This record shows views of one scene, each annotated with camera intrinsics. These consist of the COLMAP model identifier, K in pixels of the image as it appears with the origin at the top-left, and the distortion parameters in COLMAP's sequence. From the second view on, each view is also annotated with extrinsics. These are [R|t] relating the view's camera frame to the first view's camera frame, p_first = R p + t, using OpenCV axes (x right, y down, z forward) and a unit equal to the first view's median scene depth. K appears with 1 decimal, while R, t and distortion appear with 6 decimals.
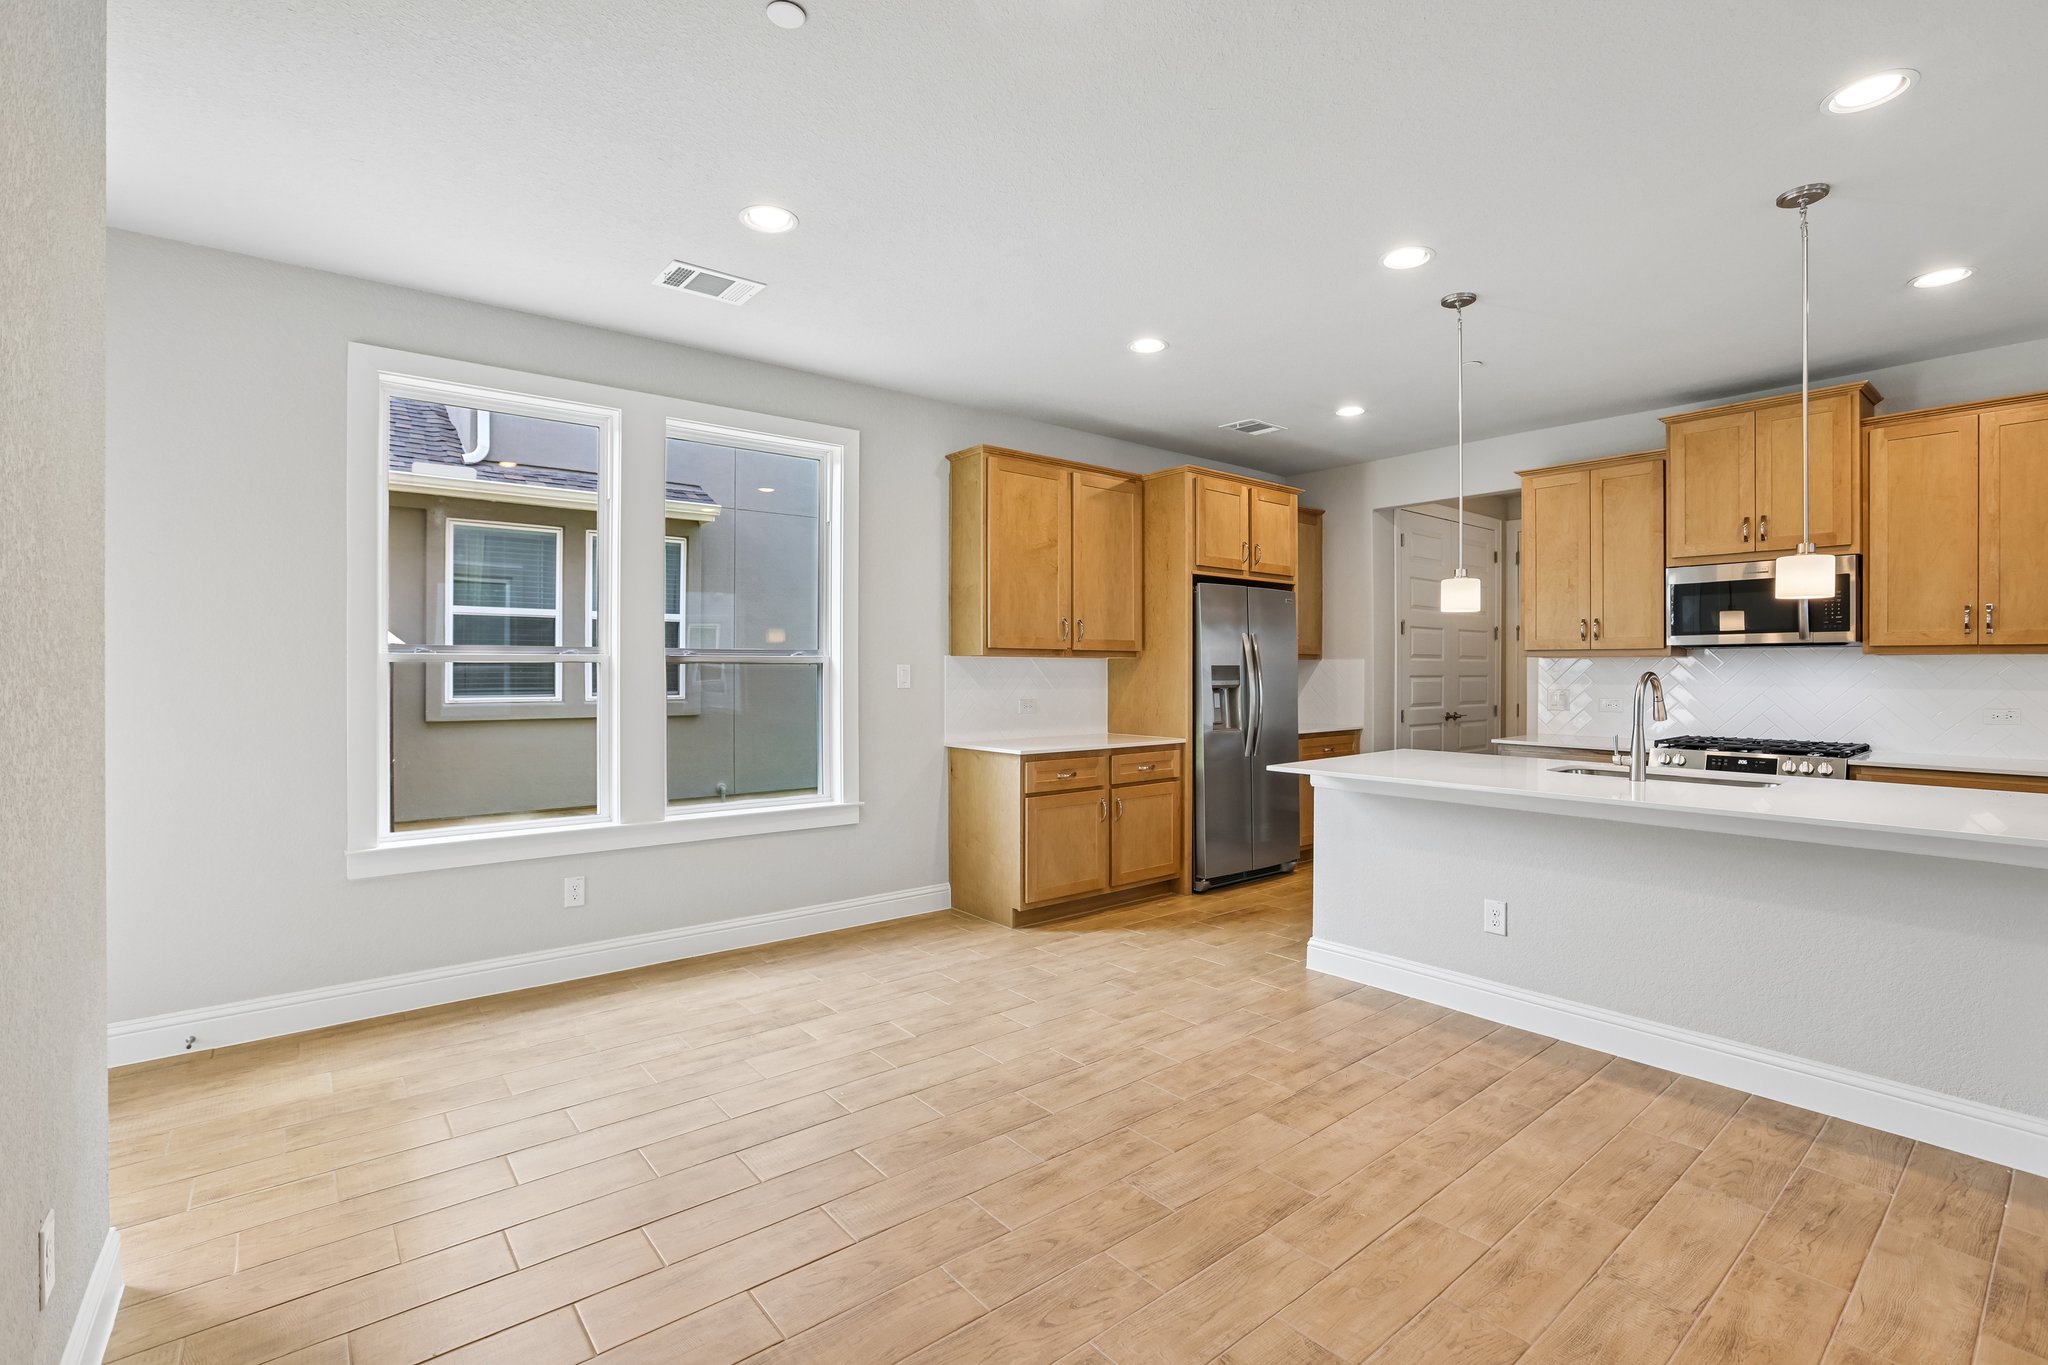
lens RADIAL K [[925.6, 0, 1025.4], [0, 925.6, 676.2], [0, 0, 1]] dist [-0.049231, 0.013771]
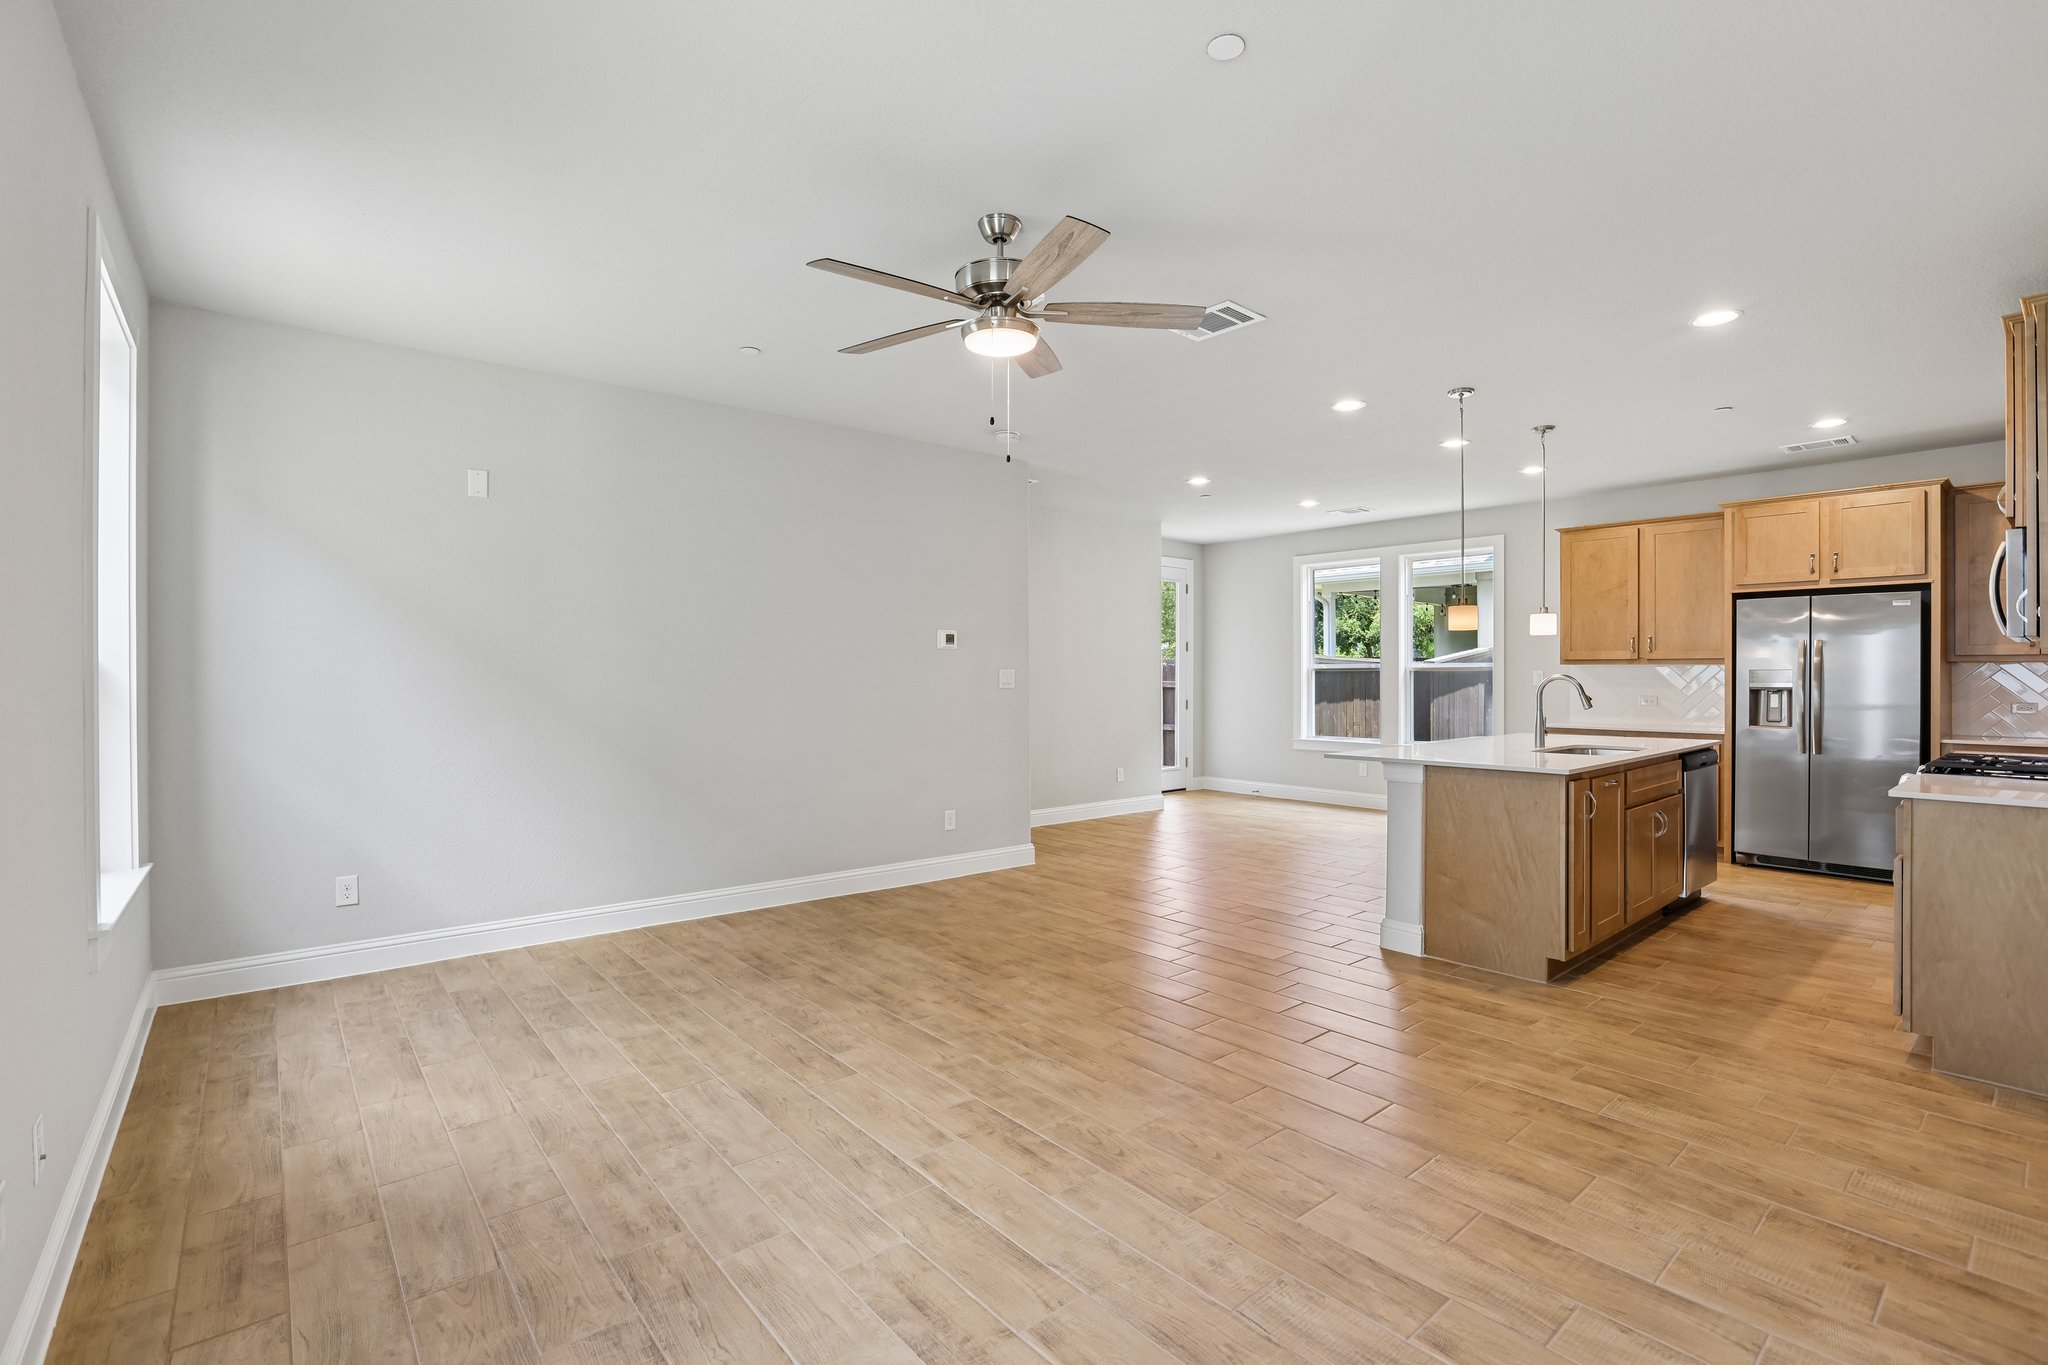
lens RADIAL K [[925.6, 0, 1022.8], [0, 925.6, 680.5], [0, 0, 1]] dist [-0.049231, 0.013771]
pose [[0.008570, 0.003882, -0.999956, 1.472272], [-0.004809, 0.999981, 0.003840, 0.002257], [0.999952, 0.004776, 0.008589, 0.087166]]
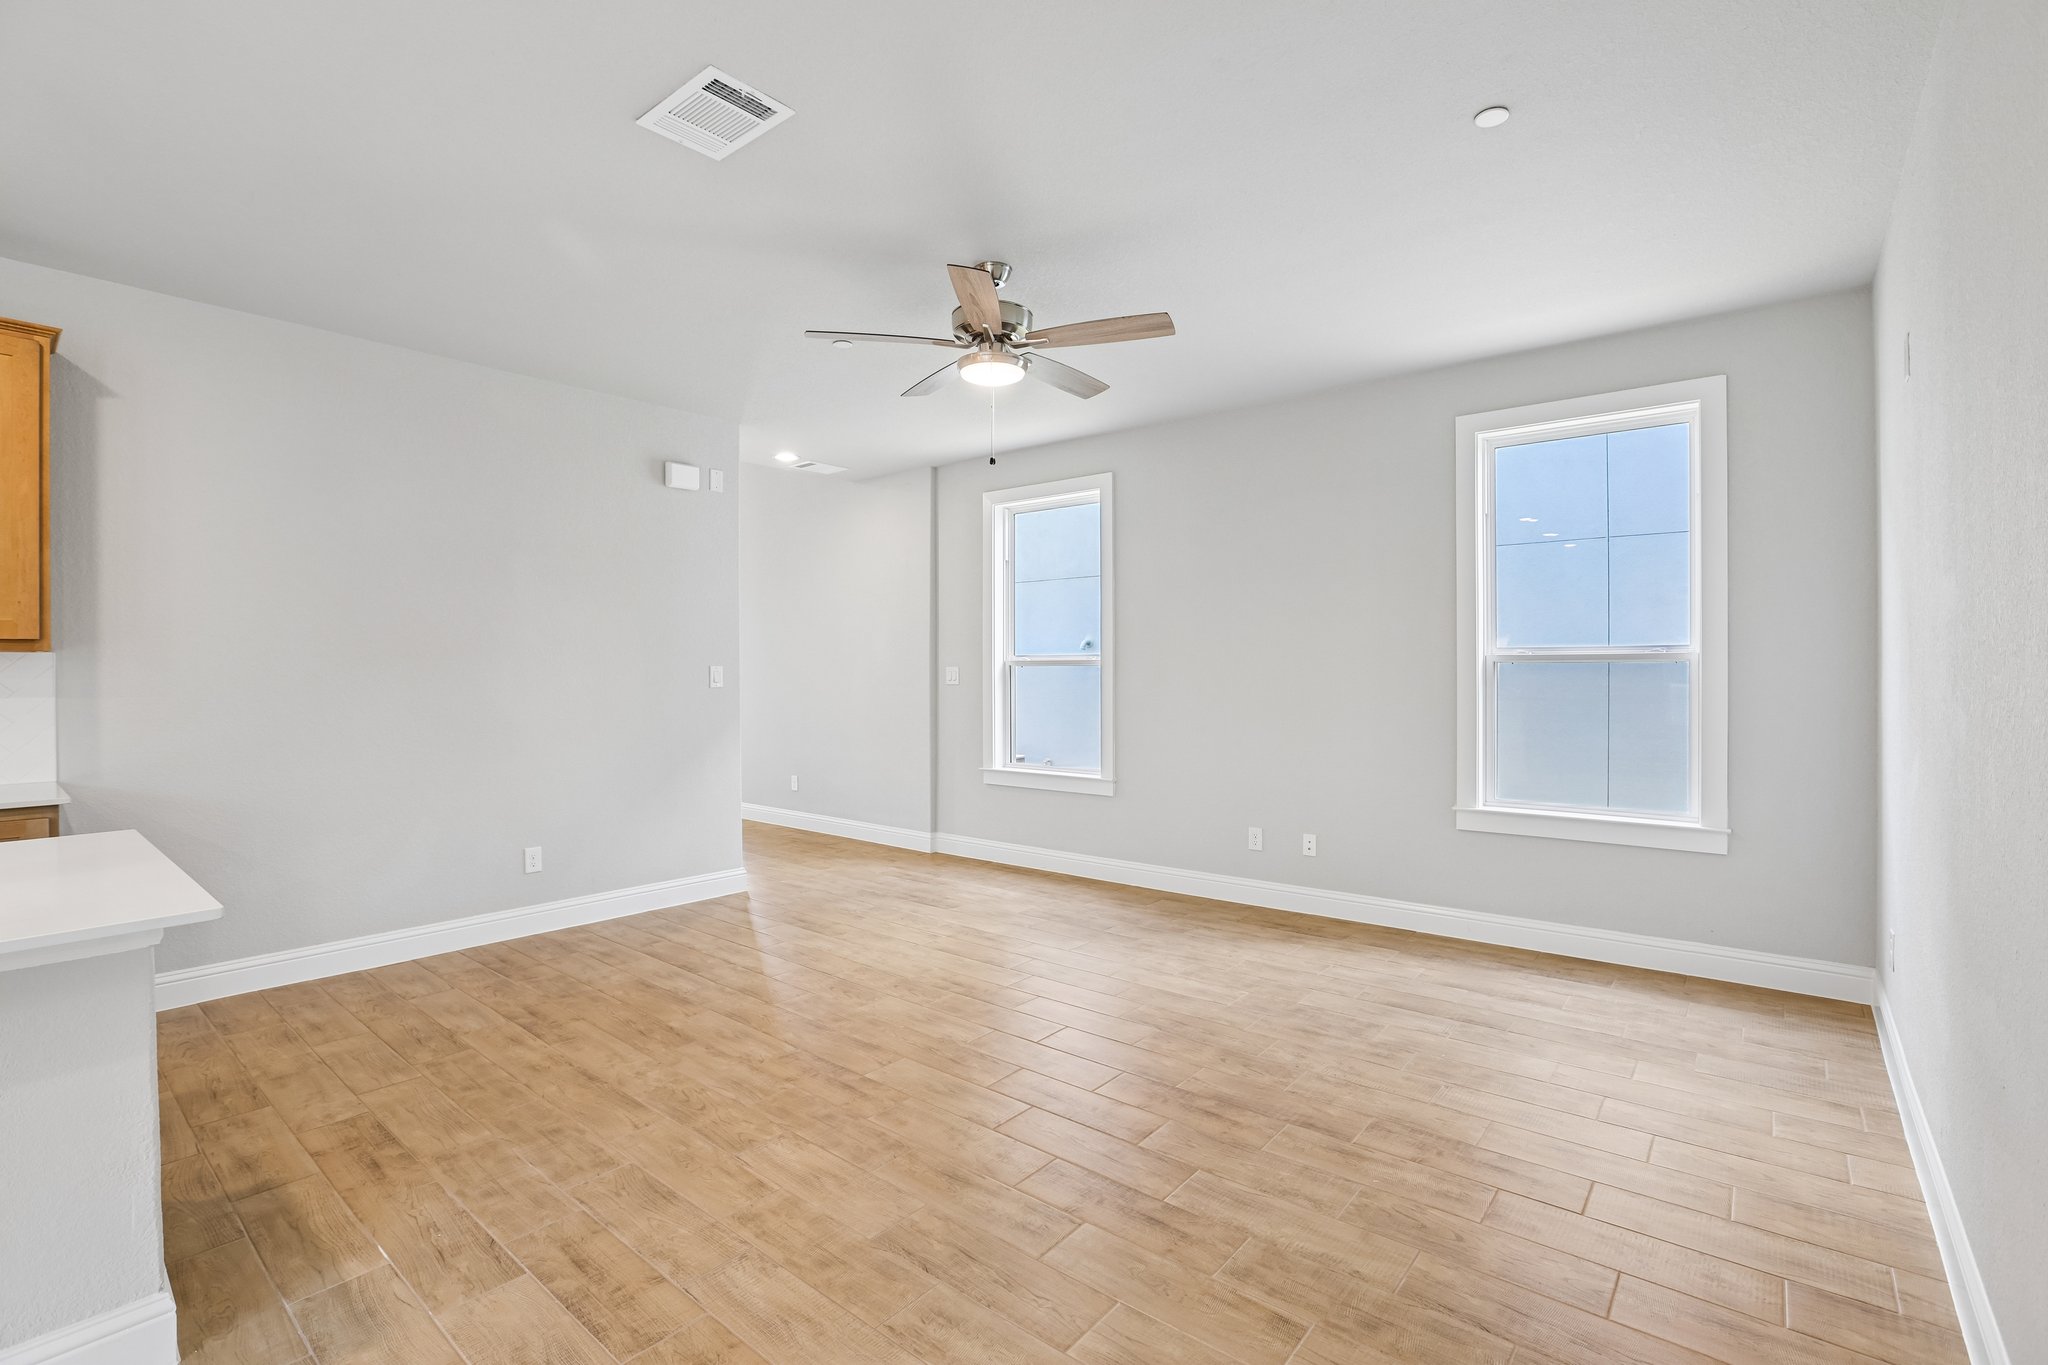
lens RADIAL K [[925.6, 0, 1025.1], [0, 925.6, 680.3], [0, 0, 1]] dist [-0.049231, 0.013771]
pose [[-0.190129, -0.012096, 0.981685, 0.163926], [0.009425, 0.999856, 0.014145, -0.001559], [-0.981714, 0.011942, -0.189988, 0.186605]]
